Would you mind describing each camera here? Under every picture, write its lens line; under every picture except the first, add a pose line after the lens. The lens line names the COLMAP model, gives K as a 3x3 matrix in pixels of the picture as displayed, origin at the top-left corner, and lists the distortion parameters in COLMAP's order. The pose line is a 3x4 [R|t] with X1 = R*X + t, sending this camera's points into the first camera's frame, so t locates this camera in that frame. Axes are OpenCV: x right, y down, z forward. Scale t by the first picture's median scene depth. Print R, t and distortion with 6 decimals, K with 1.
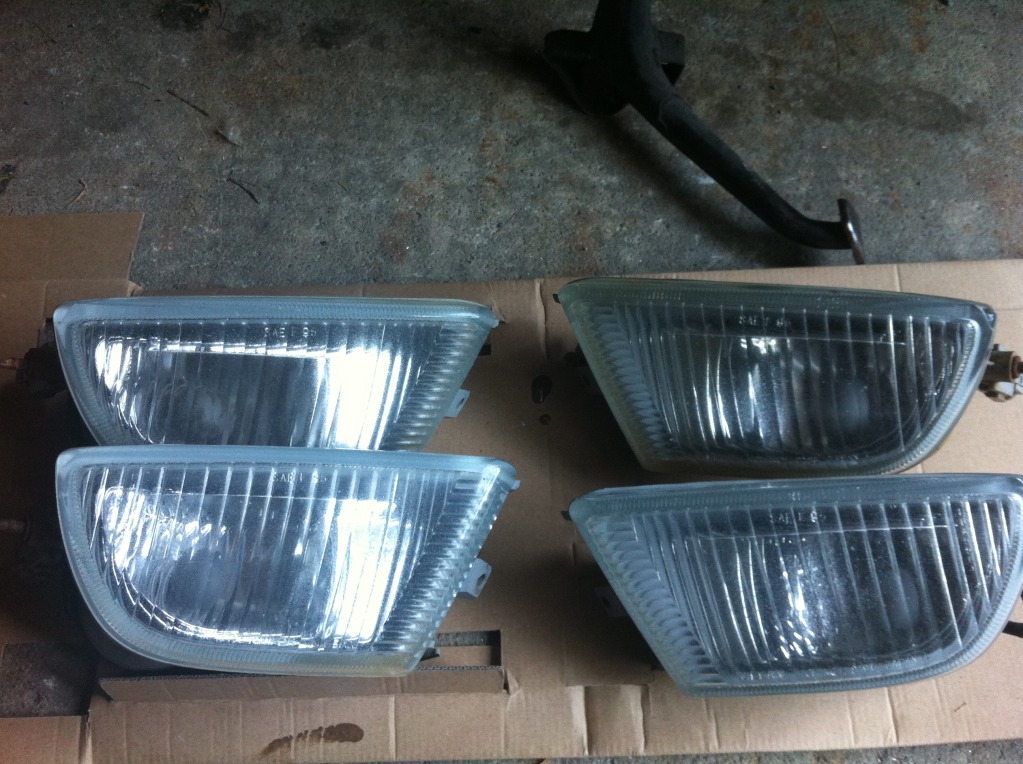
lens RADIAL K [[978.5, 0, 511.5], [0, 978.5, 382.0], [0, 0, 1]] dist [0.081678, -0.311872]
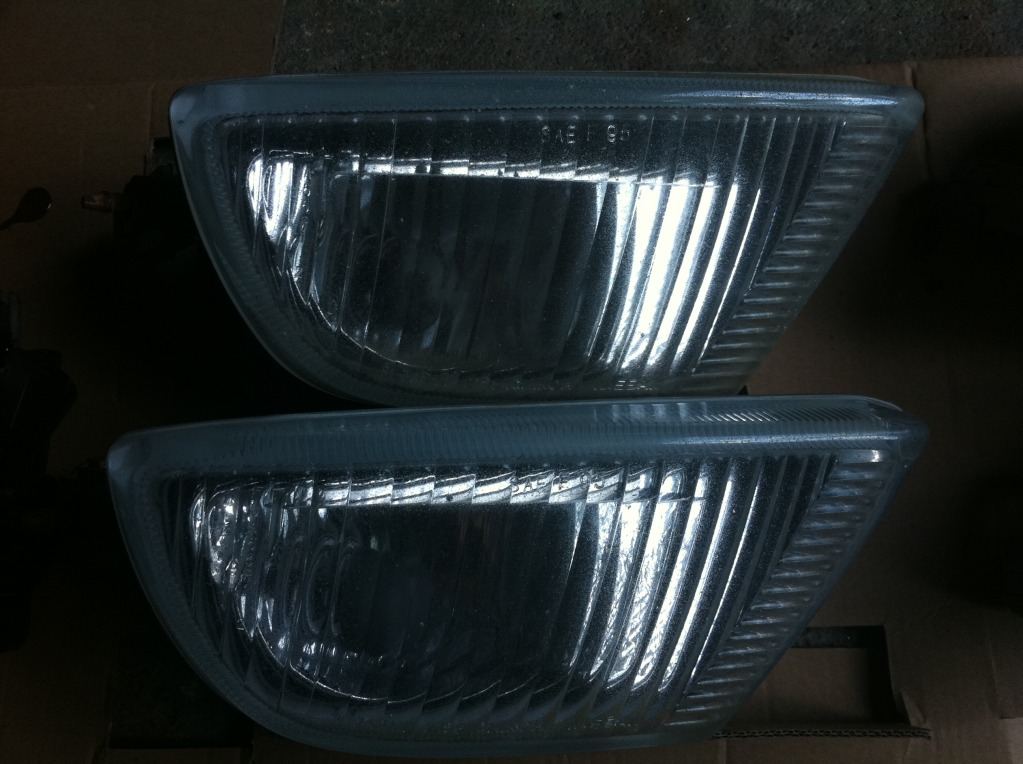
lens RADIAL K [[978.5, 0, 511.5], [0, 978.5, 382.0], [0, 0, 1]] dist [0.081678, -0.311872]
pose [[0.995127, 0.001661, -0.098589, -0.191258], [0.012188, 0.990119, 0.139700, 0.008308], [0.097847, -0.140221, 0.985274, 0.392140]]
